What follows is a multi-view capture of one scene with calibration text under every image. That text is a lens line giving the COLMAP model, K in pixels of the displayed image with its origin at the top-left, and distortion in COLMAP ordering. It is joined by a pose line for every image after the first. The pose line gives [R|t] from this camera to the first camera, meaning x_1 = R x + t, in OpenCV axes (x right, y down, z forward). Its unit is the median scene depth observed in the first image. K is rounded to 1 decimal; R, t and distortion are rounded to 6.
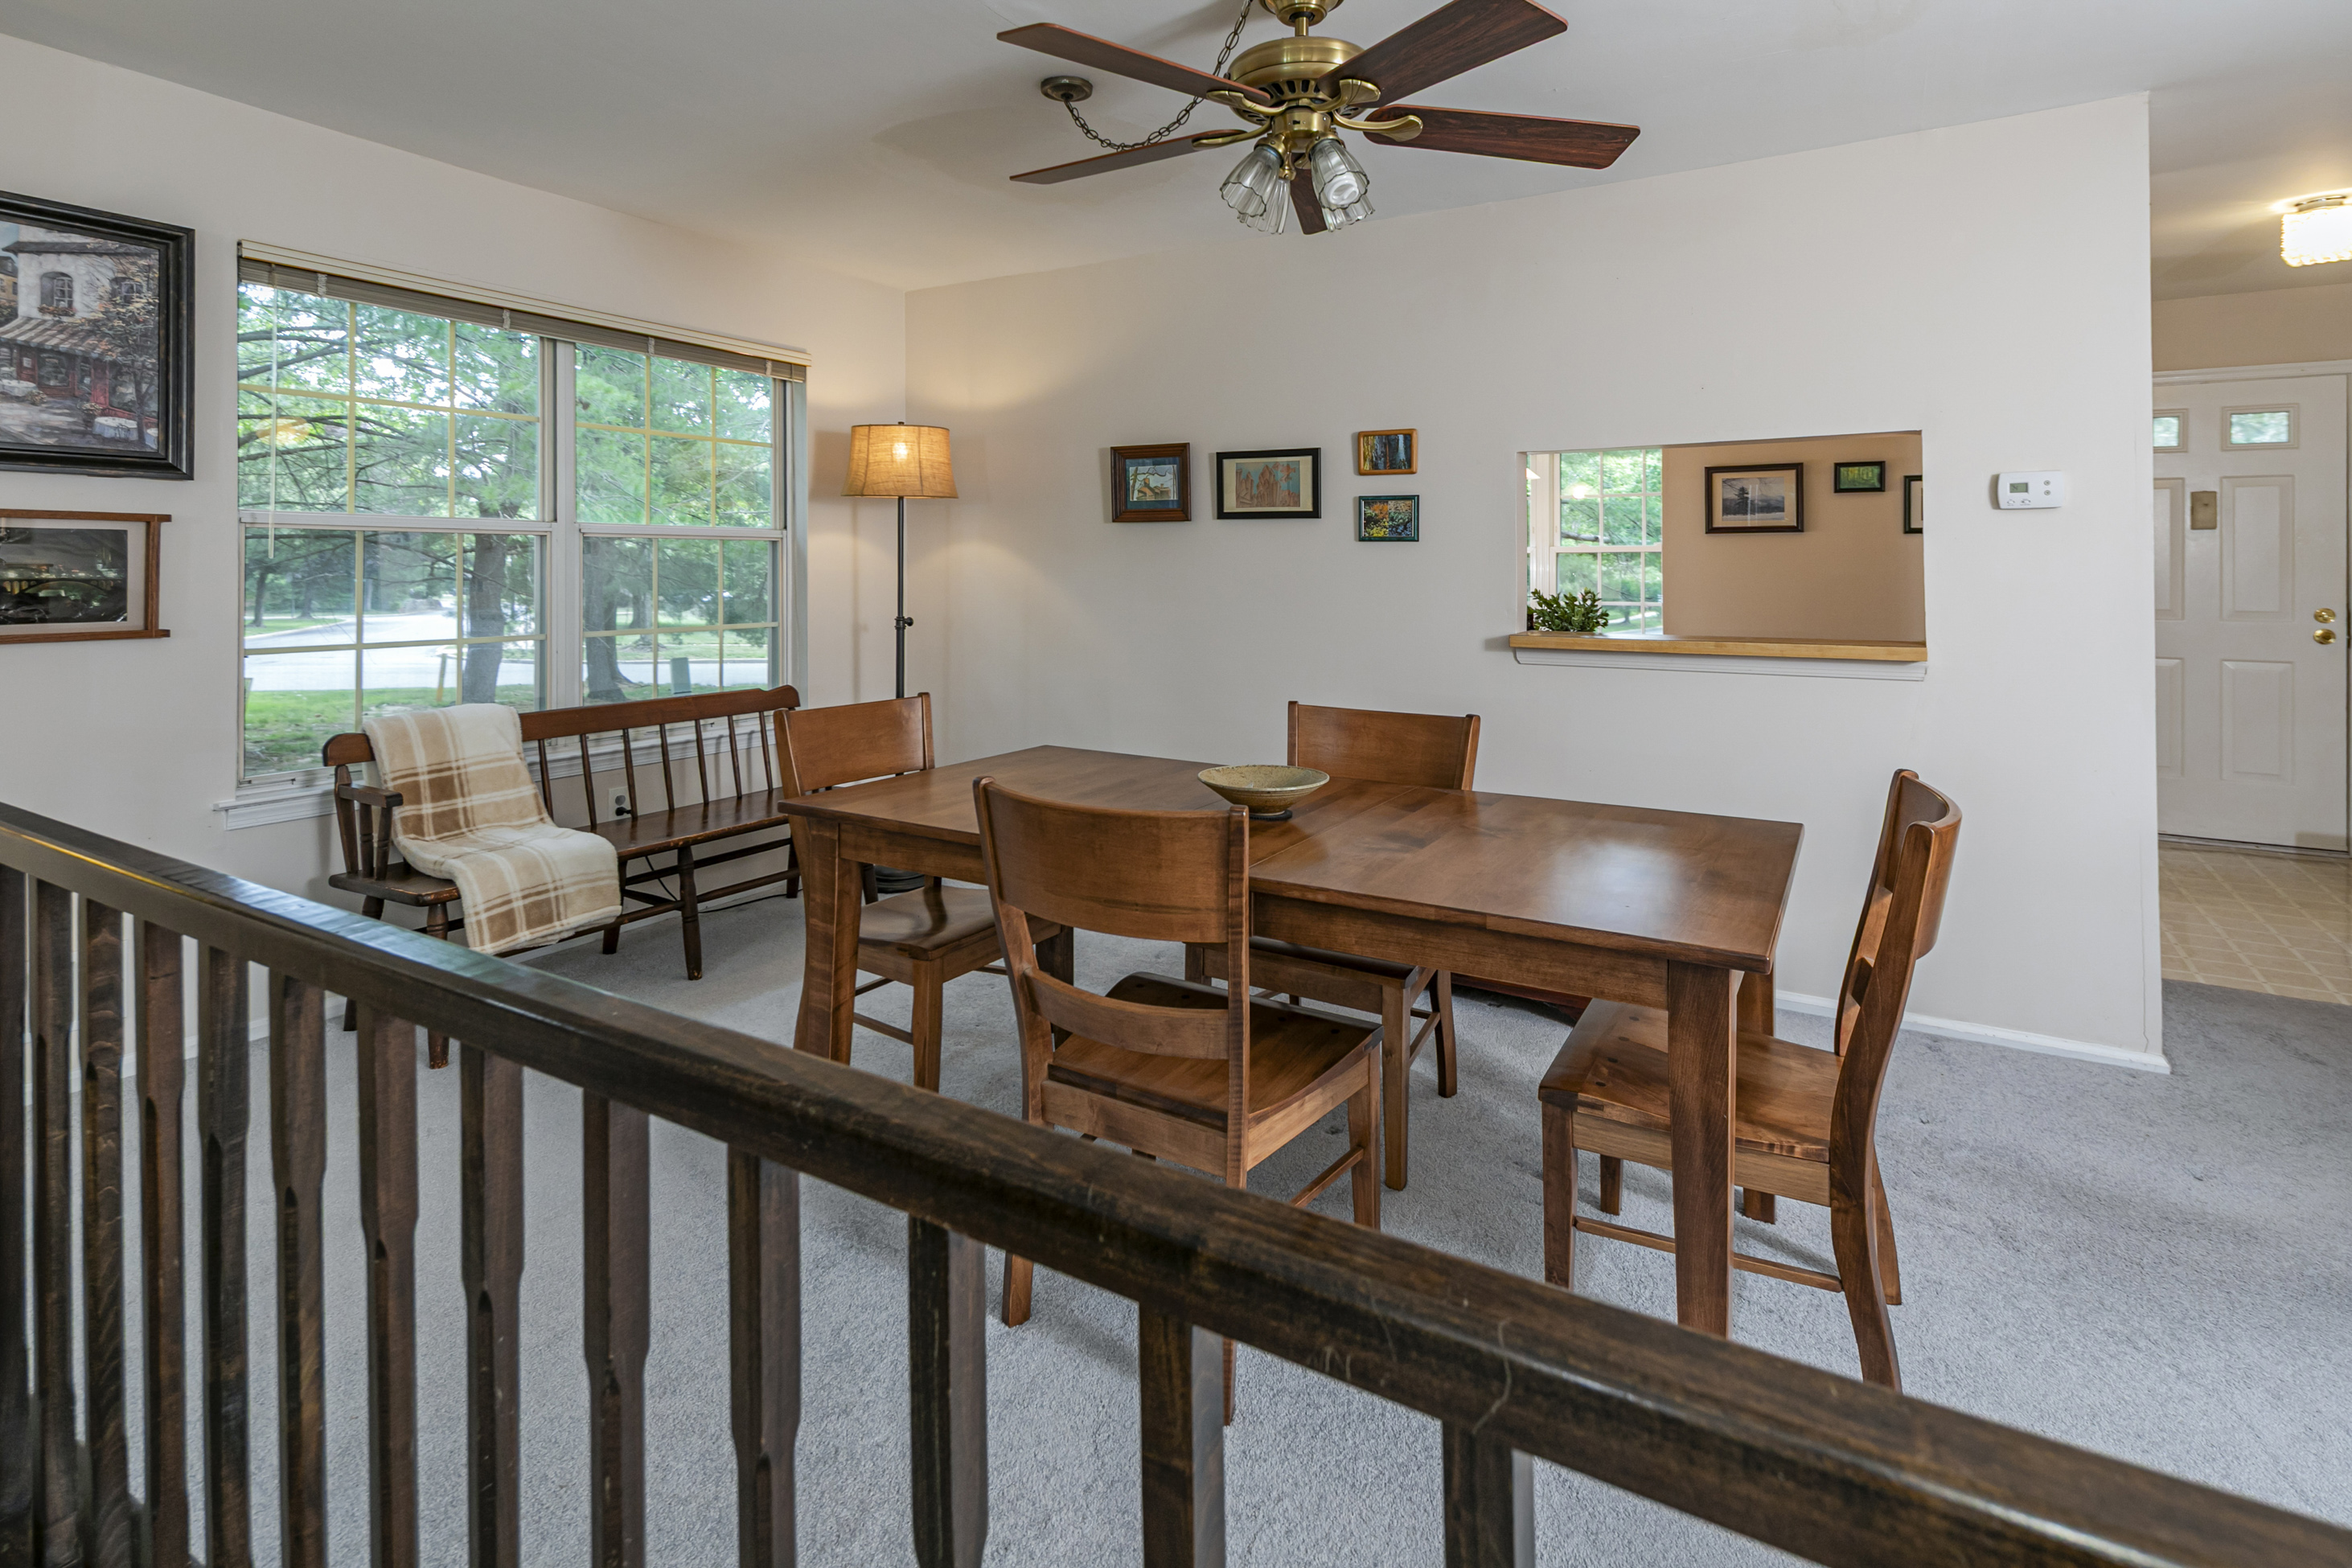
lens RADIAL K [[1114.7, 0, 1239.9], [0, 1114.7, 565.9], [0, 0, 1]] dist [0.003053, -0.001041]
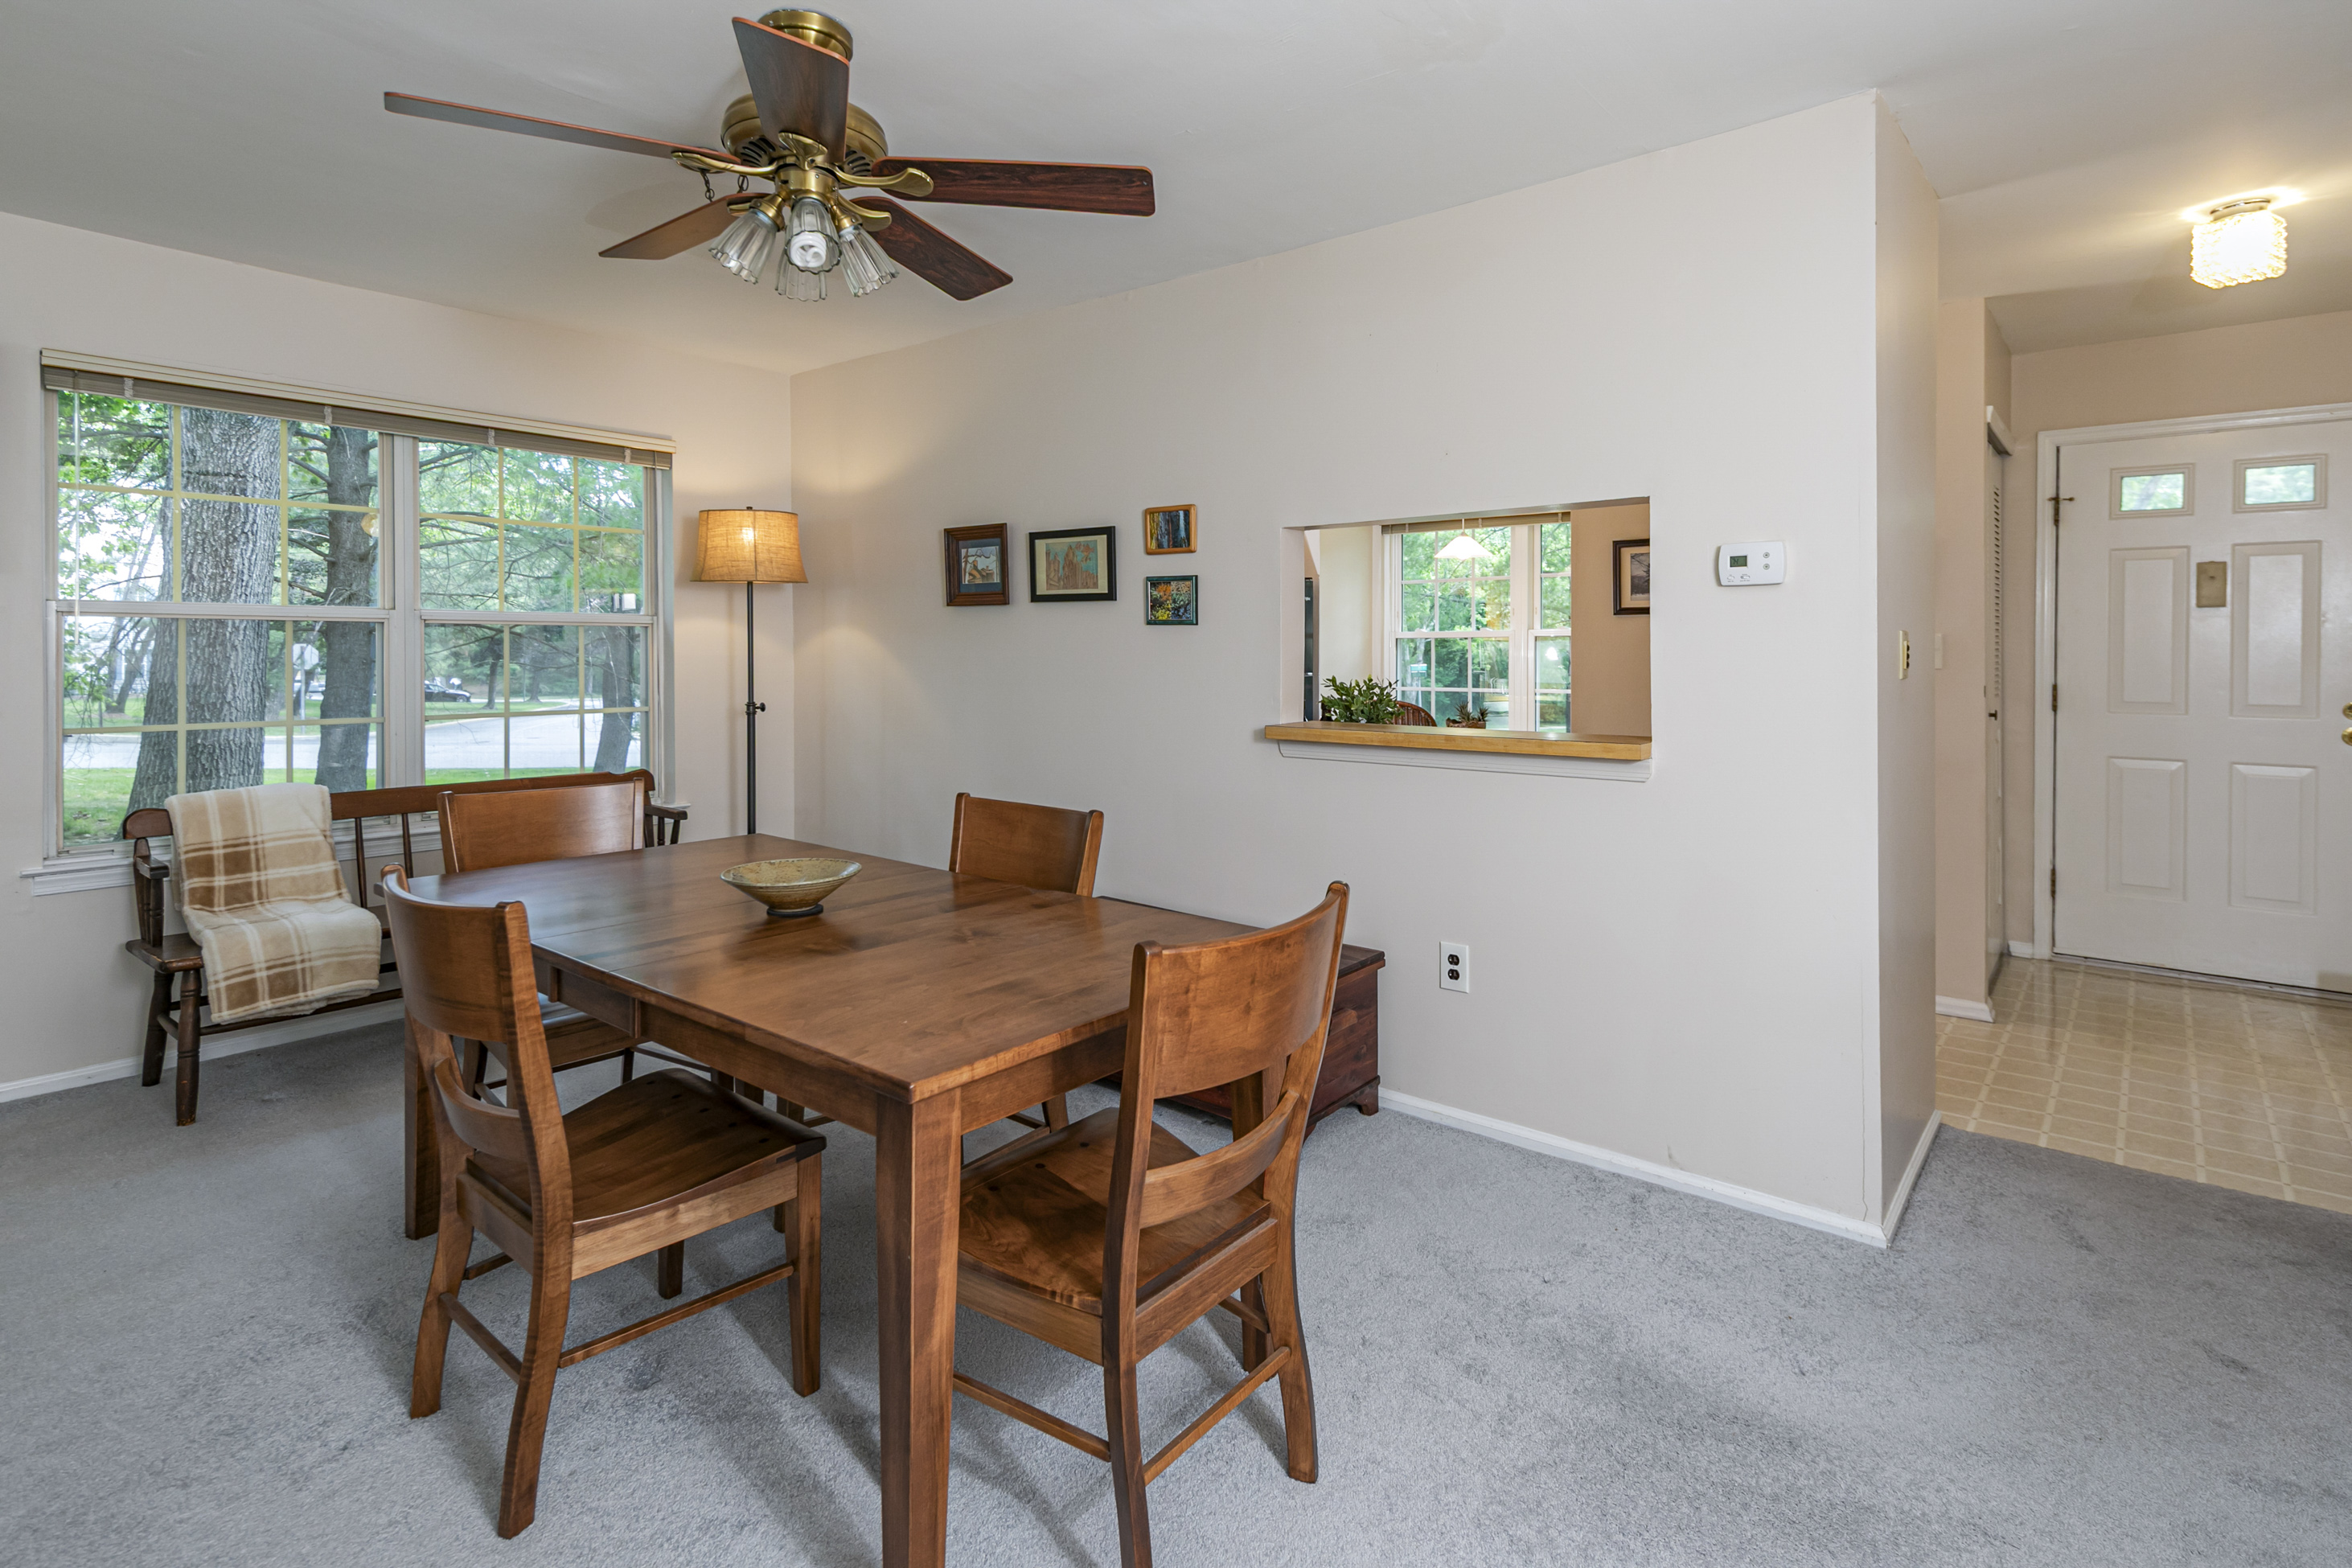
lens RADIAL K [[1155.7, 0, 1244.8], [0, 1155.7, 662.3], [0, 0, 1]] dist [0.003307, 0.000040]
pose [[0.990188, 0.001028, -0.139735, 0.332907], [0.000343, 0.999952, 0.009787, 0.000014], [0.139738, -0.009739, 0.990141, 0.044763]]
